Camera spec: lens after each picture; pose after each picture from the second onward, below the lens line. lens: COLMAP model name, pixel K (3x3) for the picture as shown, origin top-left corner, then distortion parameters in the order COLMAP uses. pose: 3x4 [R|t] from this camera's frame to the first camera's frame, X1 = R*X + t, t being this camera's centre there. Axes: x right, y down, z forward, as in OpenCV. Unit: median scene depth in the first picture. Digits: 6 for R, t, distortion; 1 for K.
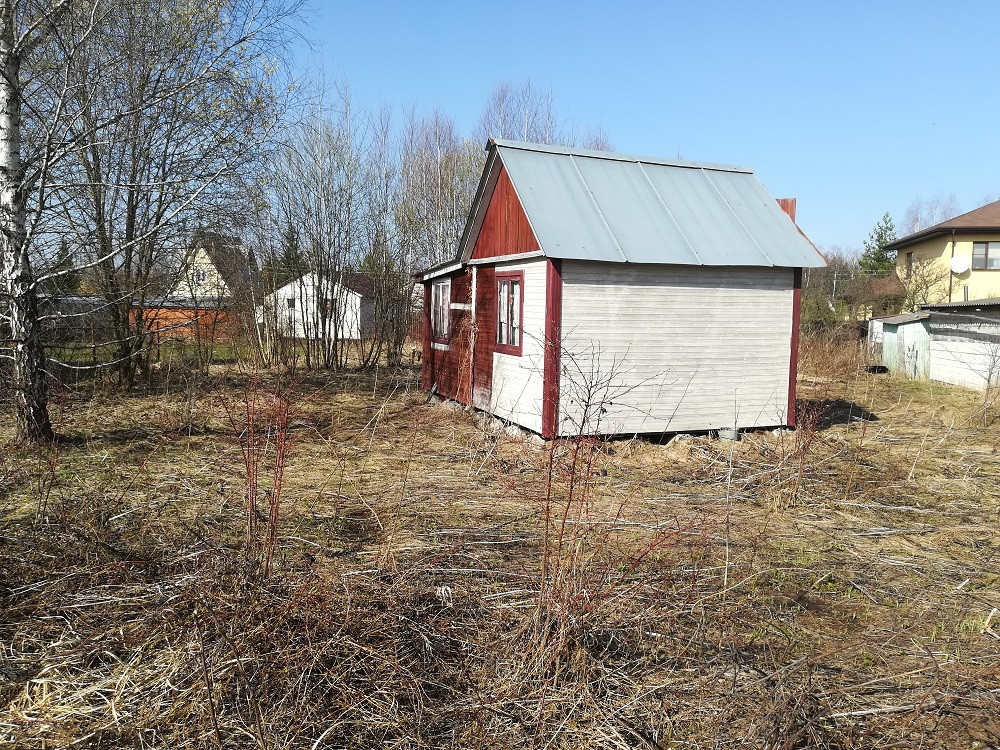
lens RADIAL K [[776.1, 0, 503.2], [0, 776.1, 376.2], [0, 0, 1]] dist [0.086464, -0.115491]
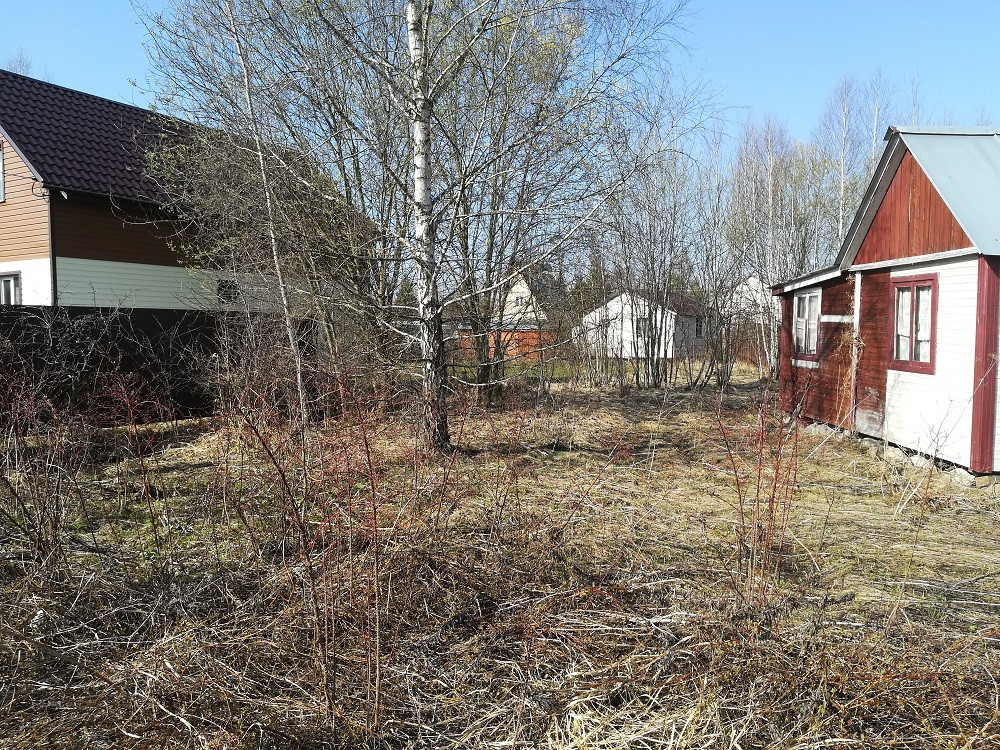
lens RADIAL K [[776.1, 0, 503.2], [0, 776.1, 376.2], [0, 0, 1]] dist [0.086464, -0.115491]
pose [[0.929522, 0.001174, -0.368764, -0.091203], [-0.010436, 0.999678, -0.023125, 0.001284], [0.368619, 0.025343, 0.929235, 0.024953]]
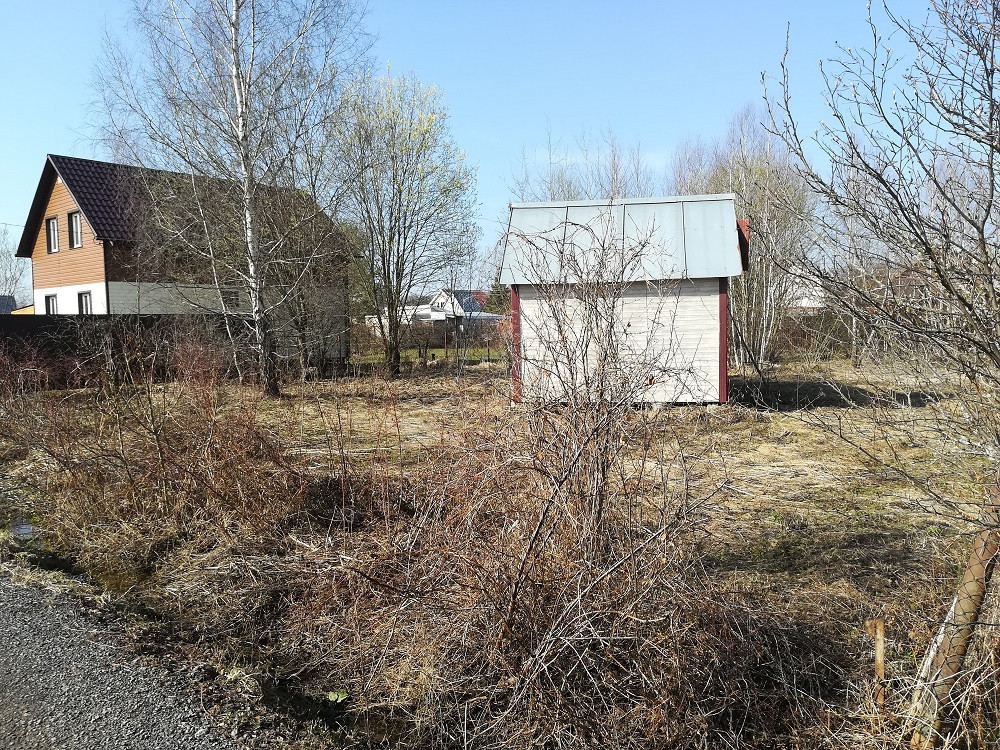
lens RADIAL K [[776.1, 0, 503.2], [0, 776.1, 376.2], [0, 0, 1]] dist [0.086464, -0.115491]
pose [[0.847918, 0.006983, -0.530082, 0.742673], [-0.011078, 0.999928, -0.004548, 0.031240], [0.530012, 0.009729, 0.847934, -0.256730]]
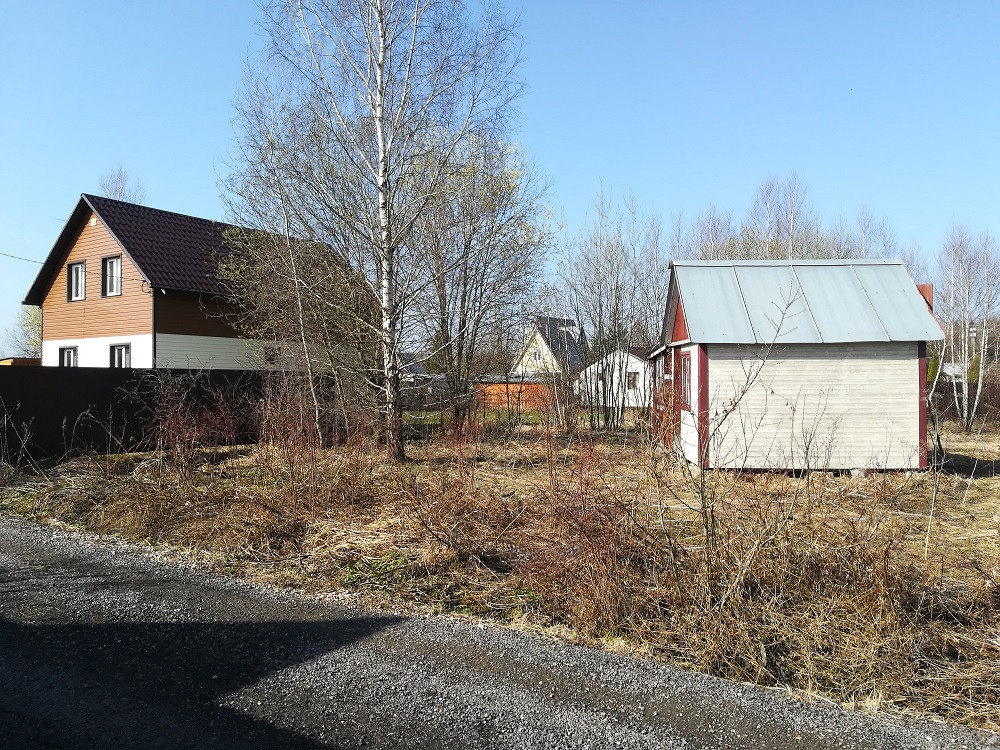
lens RADIAL K [[776.1, 0, 503.2], [0, 776.1, 376.2], [0, 0, 1]] dist [0.086464, -0.115491]
pose [[0.909134, -0.022009, -0.415921, 0.289198], [-0.016324, 0.995953, -0.088383, 0.038599], [0.416183, 0.087142, 0.905095, -0.401448]]
